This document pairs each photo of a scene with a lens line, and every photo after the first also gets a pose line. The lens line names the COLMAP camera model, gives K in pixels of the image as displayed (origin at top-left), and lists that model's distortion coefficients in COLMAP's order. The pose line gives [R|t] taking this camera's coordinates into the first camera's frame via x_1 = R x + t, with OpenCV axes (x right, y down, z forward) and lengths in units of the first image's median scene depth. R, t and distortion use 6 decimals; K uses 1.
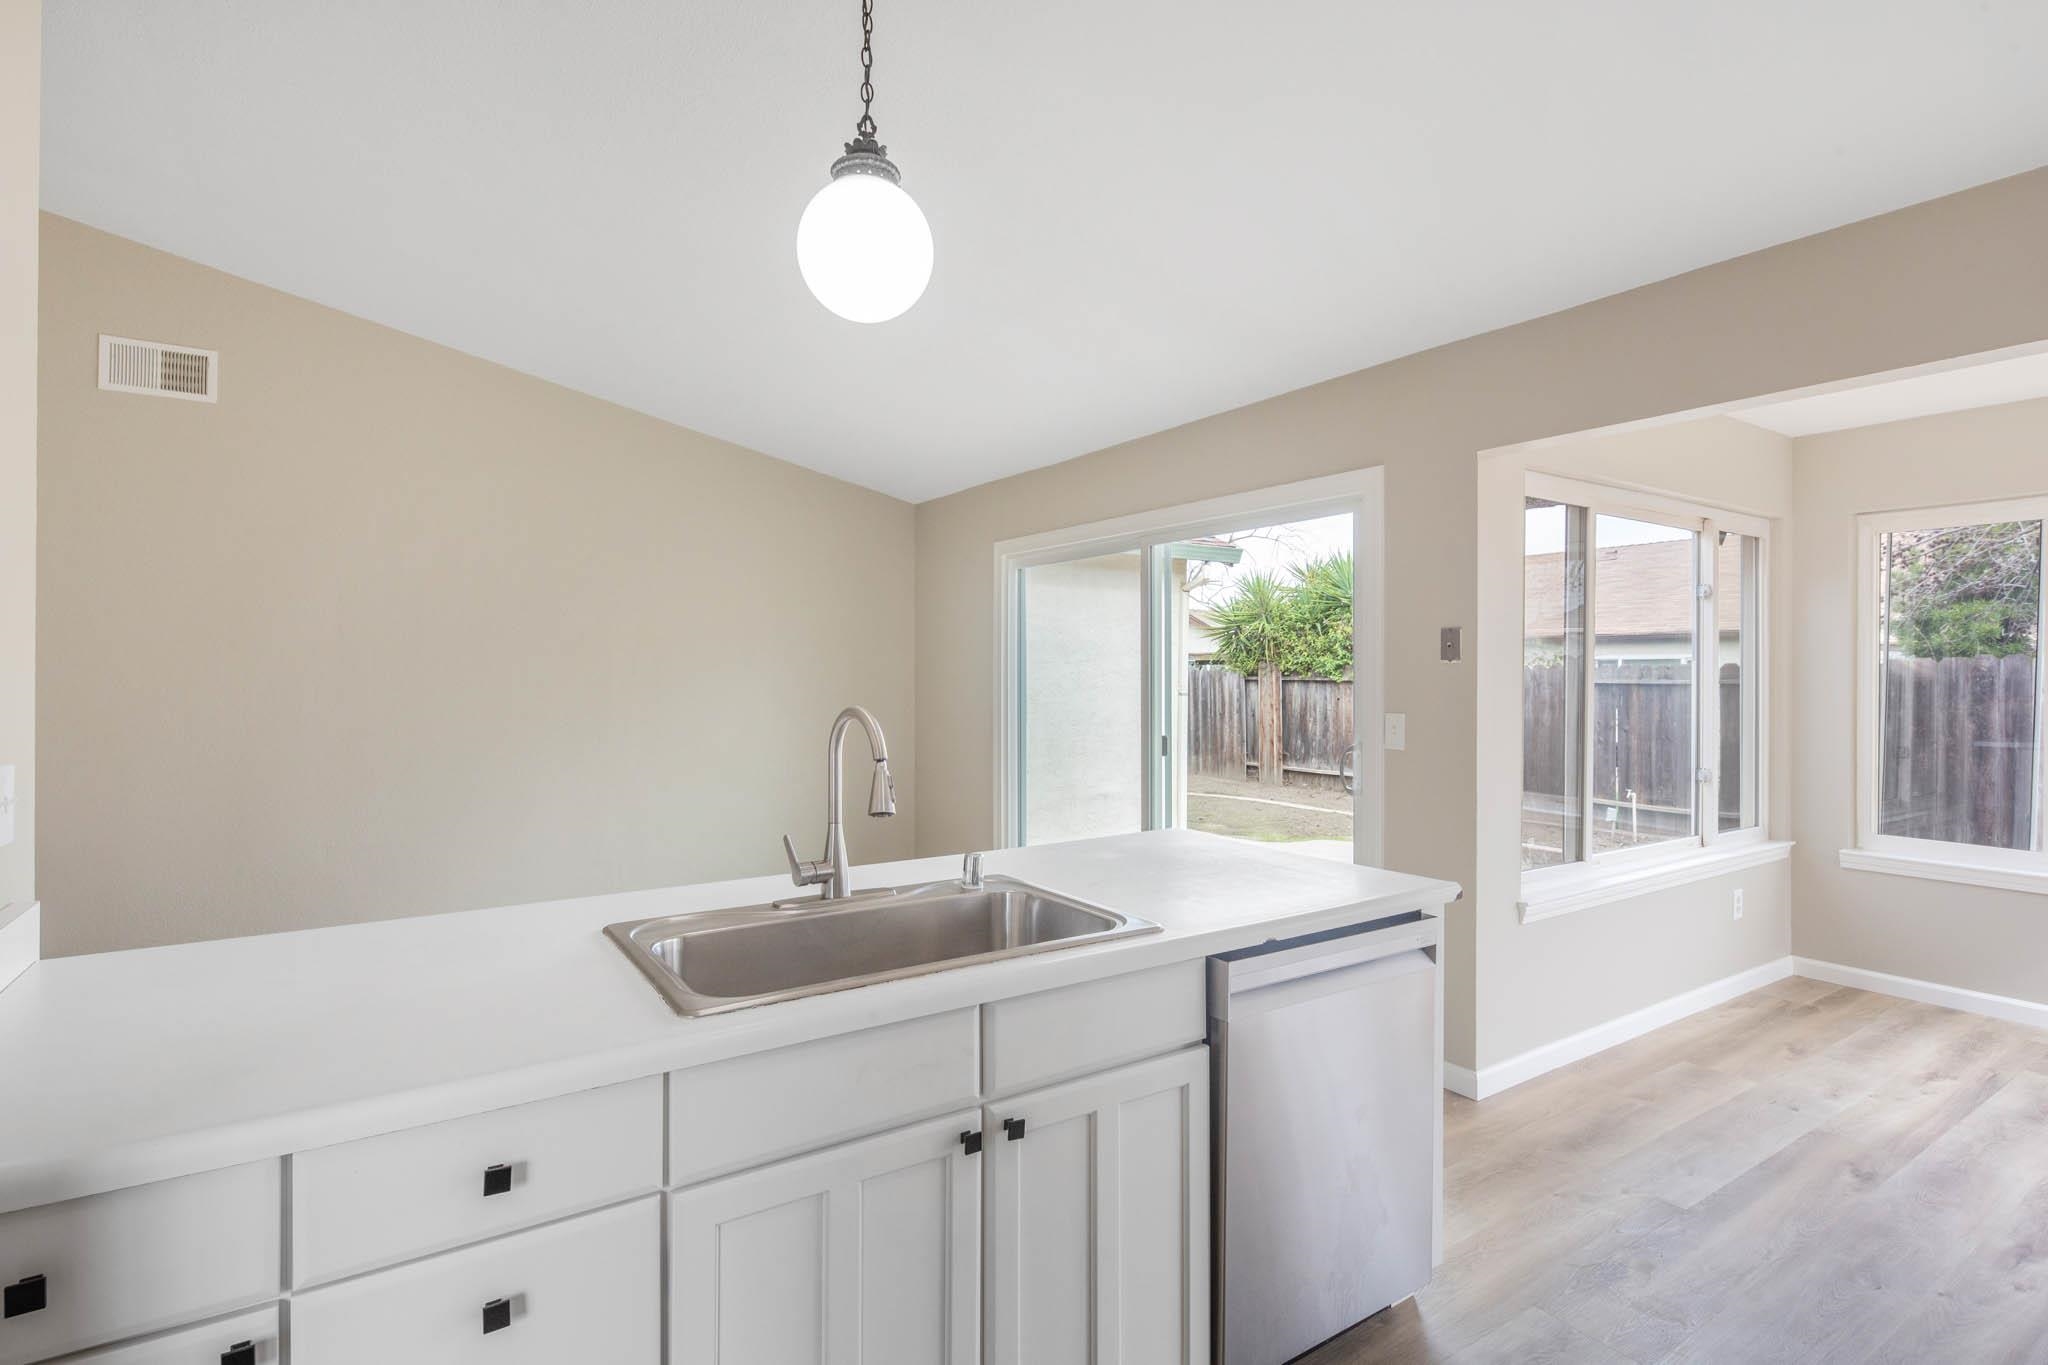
lens RADIAL K [[995.1, 0, 1019.2], [0, 995.1, 672.0], [0, 0, 1]] dist [0.007112, -0.006233]
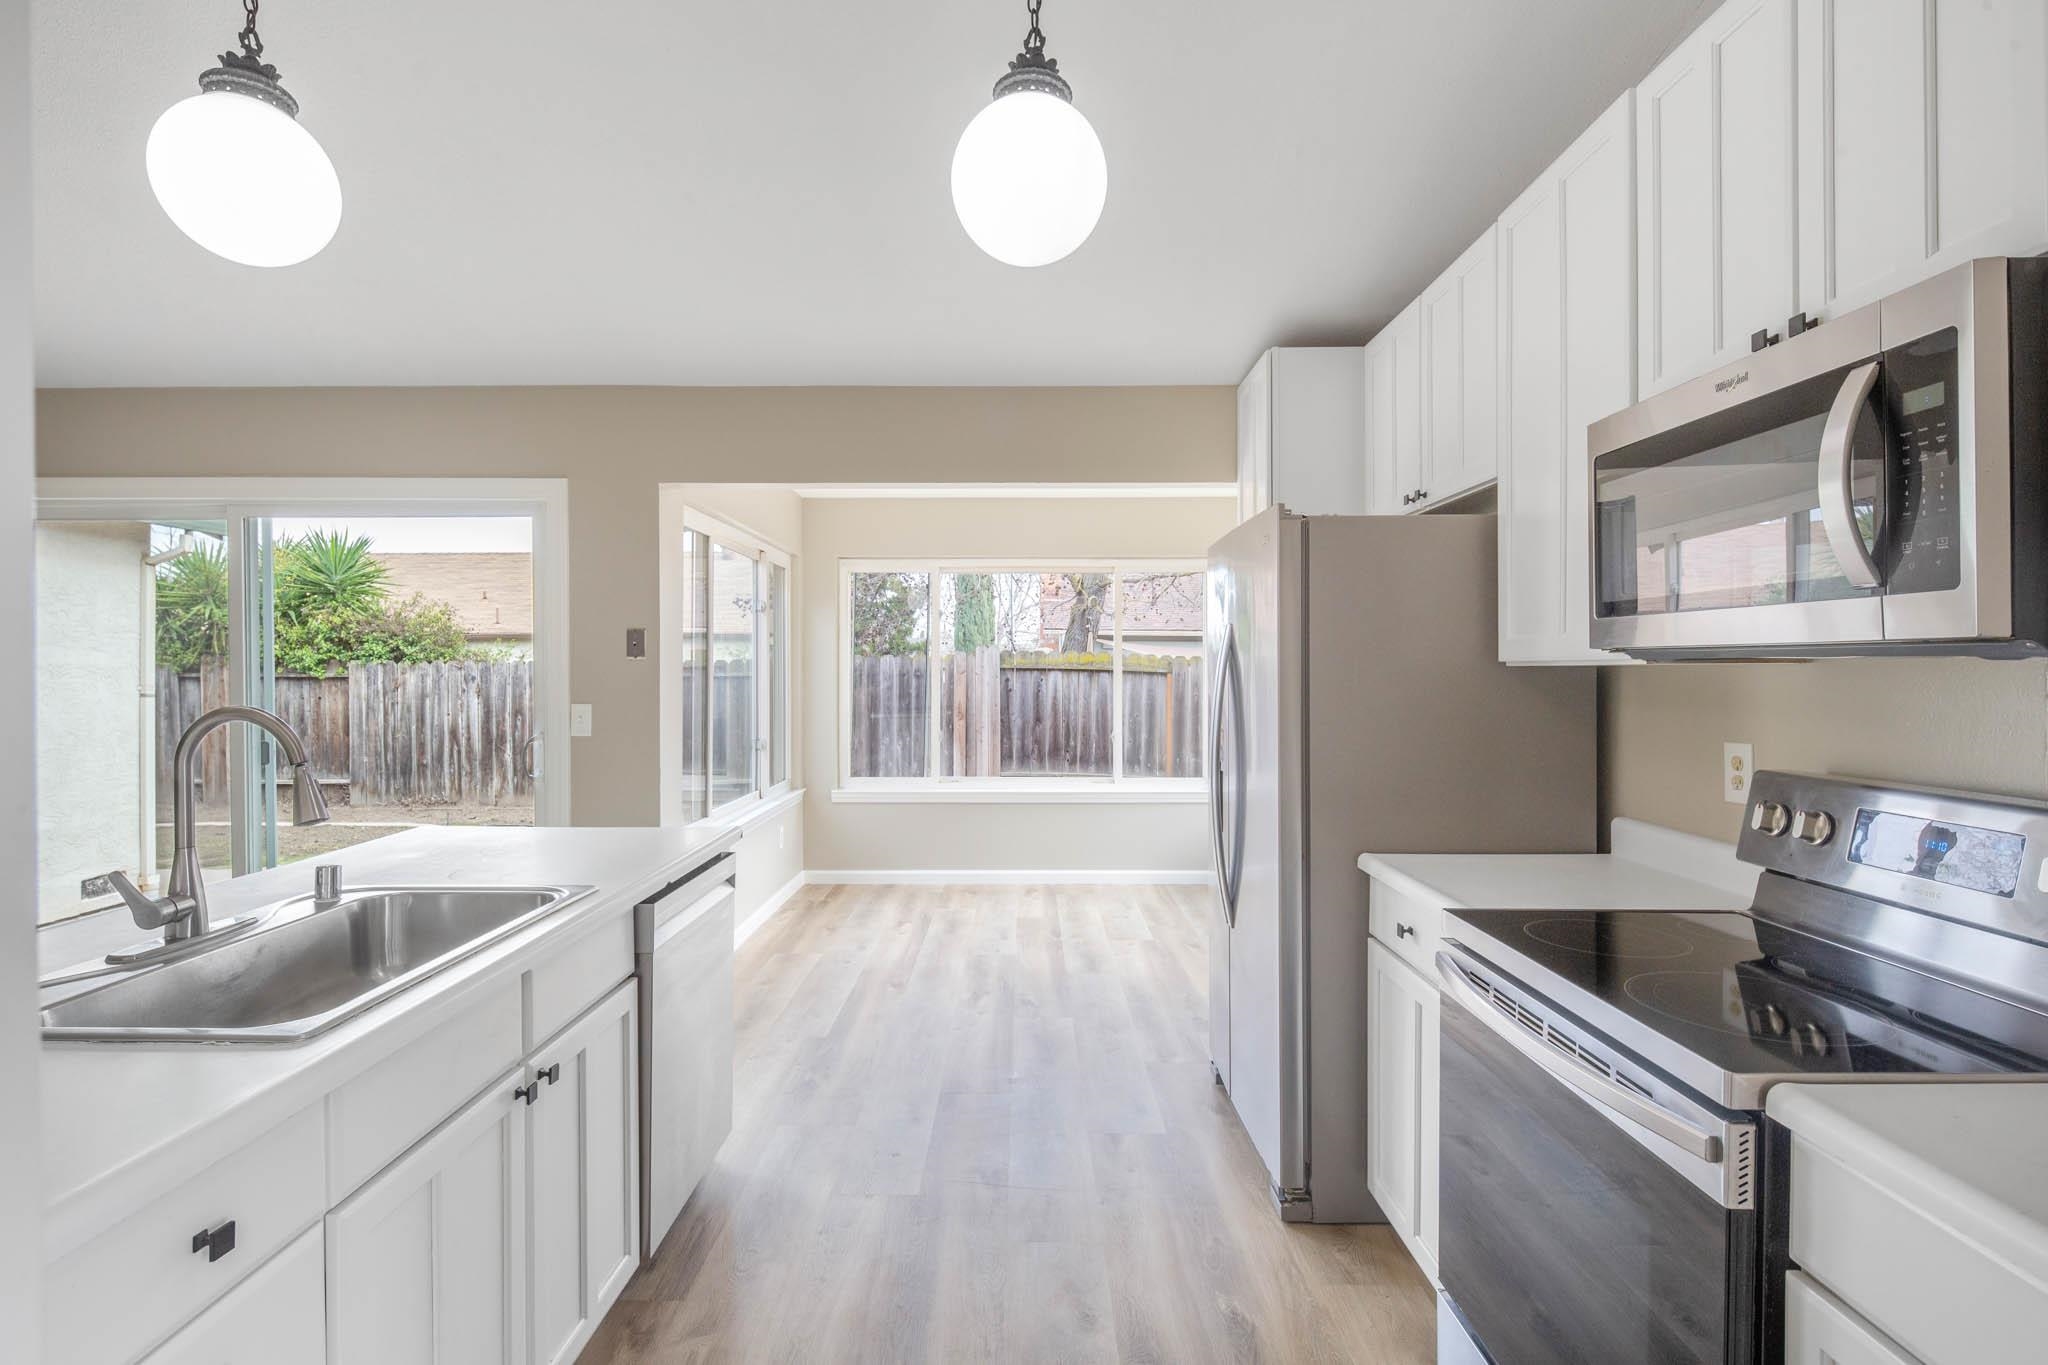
lens RADIAL K [[995.1, 0, 1018.2], [0, 995.1, 679.3], [0, 0, 1]] dist [0.007112, -0.006233]
pose [[0.554449, -0.010794, 0.832148, -0.243861], [0.000794, 0.999922, 0.012441, 0.000202], [-0.832217, -0.006237, 0.554414, -0.021537]]
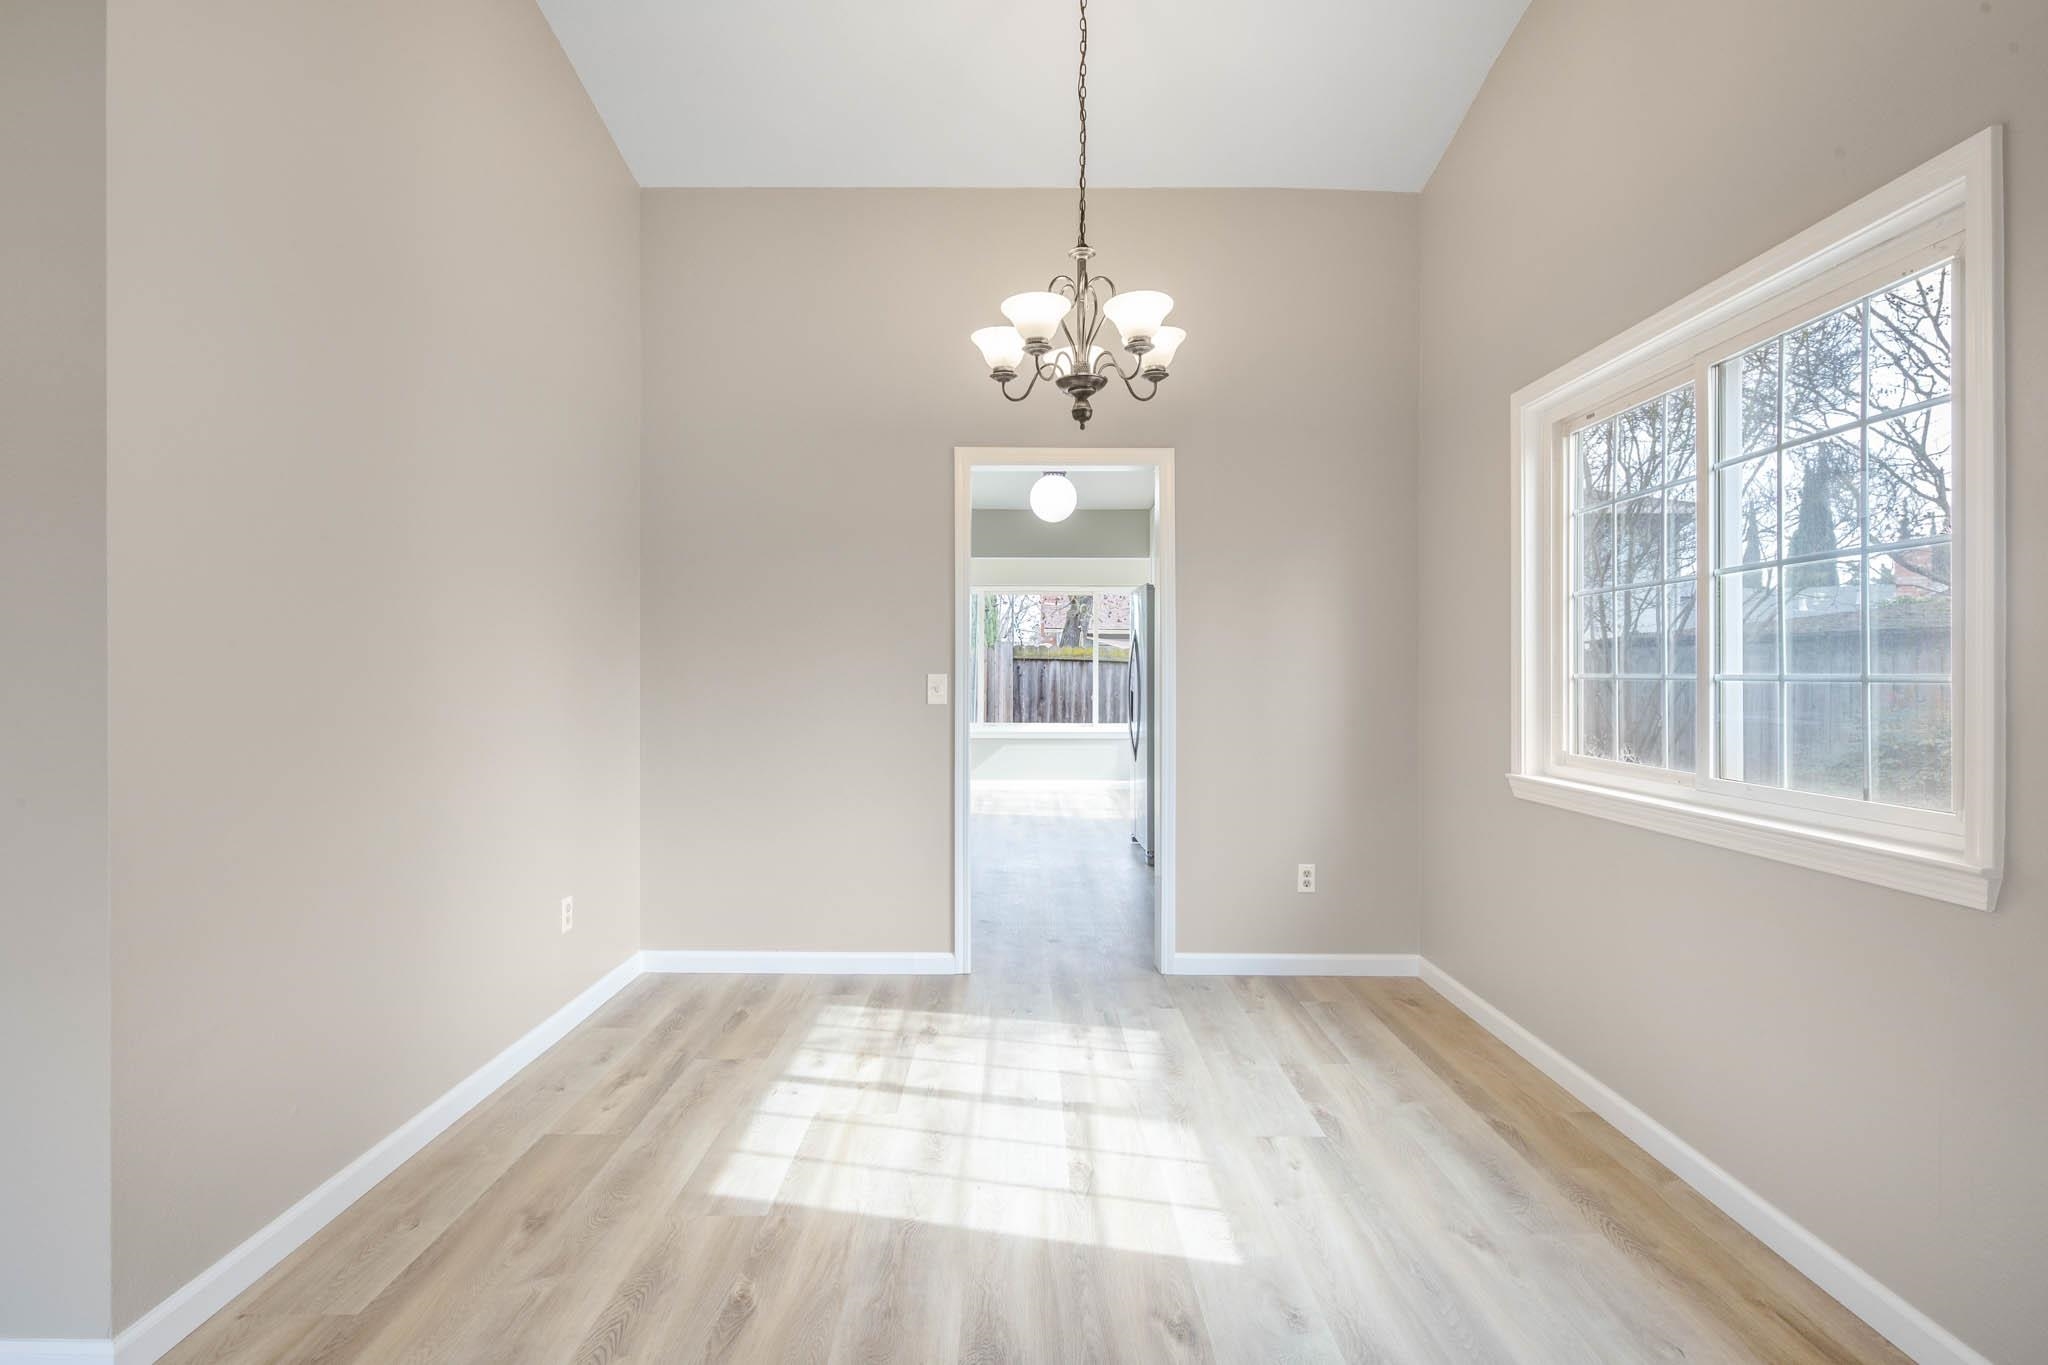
lens RADIAL K [[995.1, 0, 1022.8], [0, 995.1, 671.4], [0, 0, 1]] dist [0.007112, -0.006233]
pose [[0.546863, -0.004279, 0.837211, -1.071416], [-0.001220, 0.999982, 0.005908, 0.031332], [-0.837221, -0.004252, 0.546847, -0.511138]]
